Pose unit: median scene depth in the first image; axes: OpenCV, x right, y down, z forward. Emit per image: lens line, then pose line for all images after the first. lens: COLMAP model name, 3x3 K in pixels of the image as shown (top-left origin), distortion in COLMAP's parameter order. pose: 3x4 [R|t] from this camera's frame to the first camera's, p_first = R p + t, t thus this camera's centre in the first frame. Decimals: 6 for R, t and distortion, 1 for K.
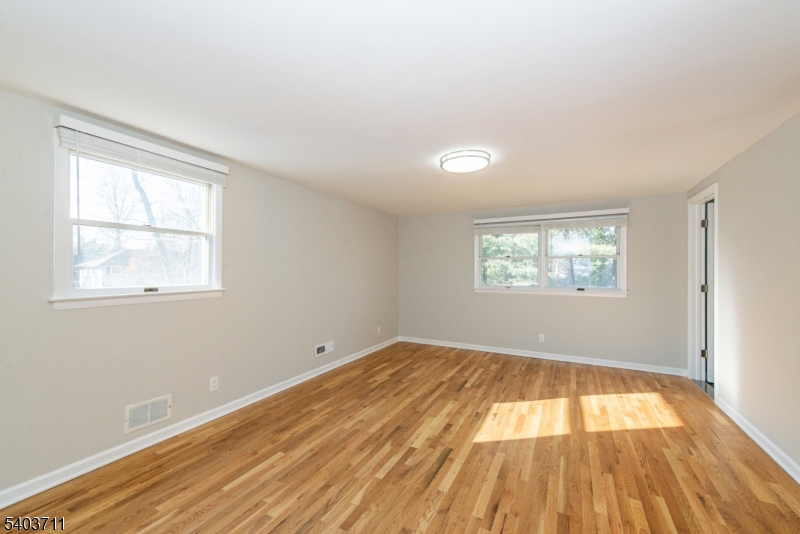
lens RADIAL K [[328.6, 0, 400.0], [0, 328.6, 267.0], [0, 0, 1]] dist [0.002389, 0.000093]
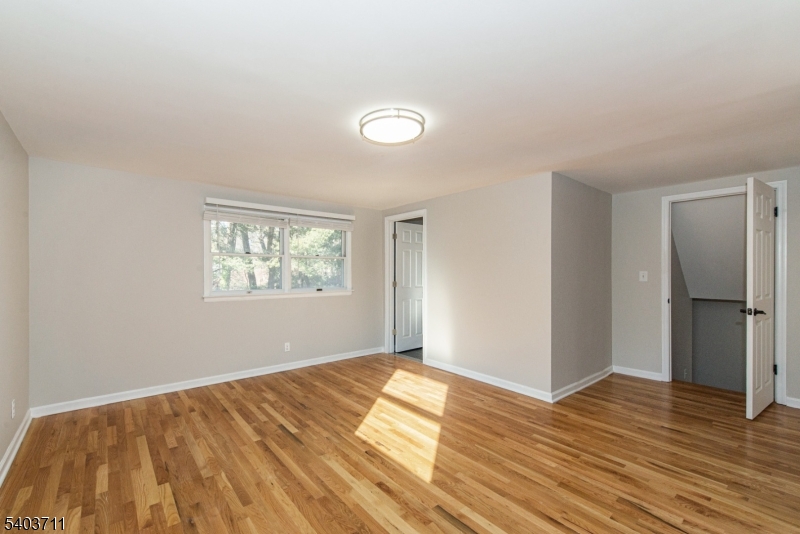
lens RADIAL K [[328.6, 0, 400.0], [0, 328.6, 267.0], [0, 0, 1]] dist [0.002389, 0.000093]
pose [[0.415351, 0.002486, 0.909658, -0.387477], [-0.001561, 0.999997, -0.002020, -0.005528], [-0.909660, -0.000581, 0.415354, 0.501081]]
